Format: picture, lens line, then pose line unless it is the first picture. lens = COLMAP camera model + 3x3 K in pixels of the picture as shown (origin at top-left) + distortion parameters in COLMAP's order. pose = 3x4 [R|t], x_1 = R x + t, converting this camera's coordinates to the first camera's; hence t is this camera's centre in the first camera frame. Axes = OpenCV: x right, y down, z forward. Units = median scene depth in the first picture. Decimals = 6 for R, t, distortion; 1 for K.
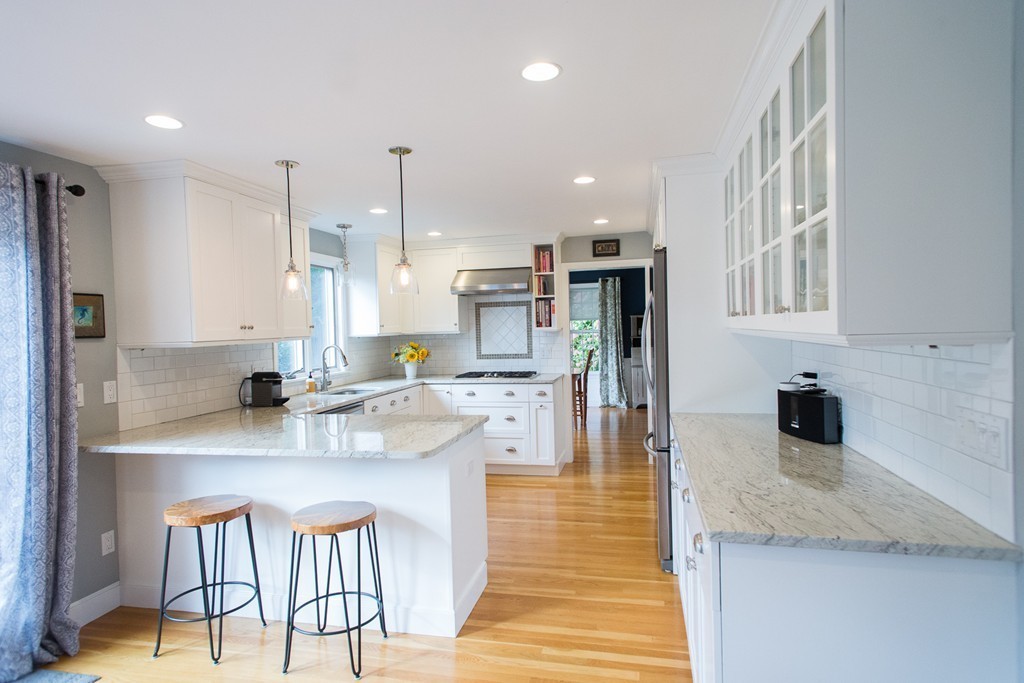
lens RADIAL K [[583.5, 0, 505.4], [0, 583.5, 339.7], [0, 0, 1]] dist [0.019454, -0.003129]
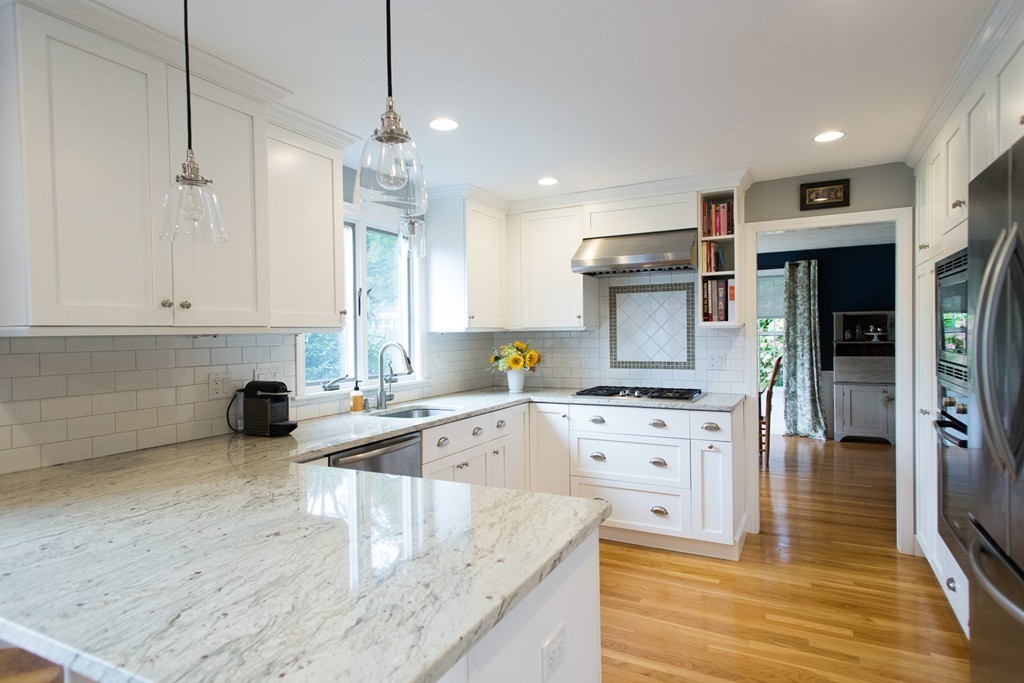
lens RADIAL K [[583.5, 0, 505.4], [0, 583.5, 339.7], [0, 0, 1]] dist [0.019454, -0.003129]
pose [[0.968995, 0.016789, -0.246507, 0.000959], [-0.018462, 0.999820, -0.004477, 0.005570], [0.246388, 0.008889, 0.969131, 0.316536]]
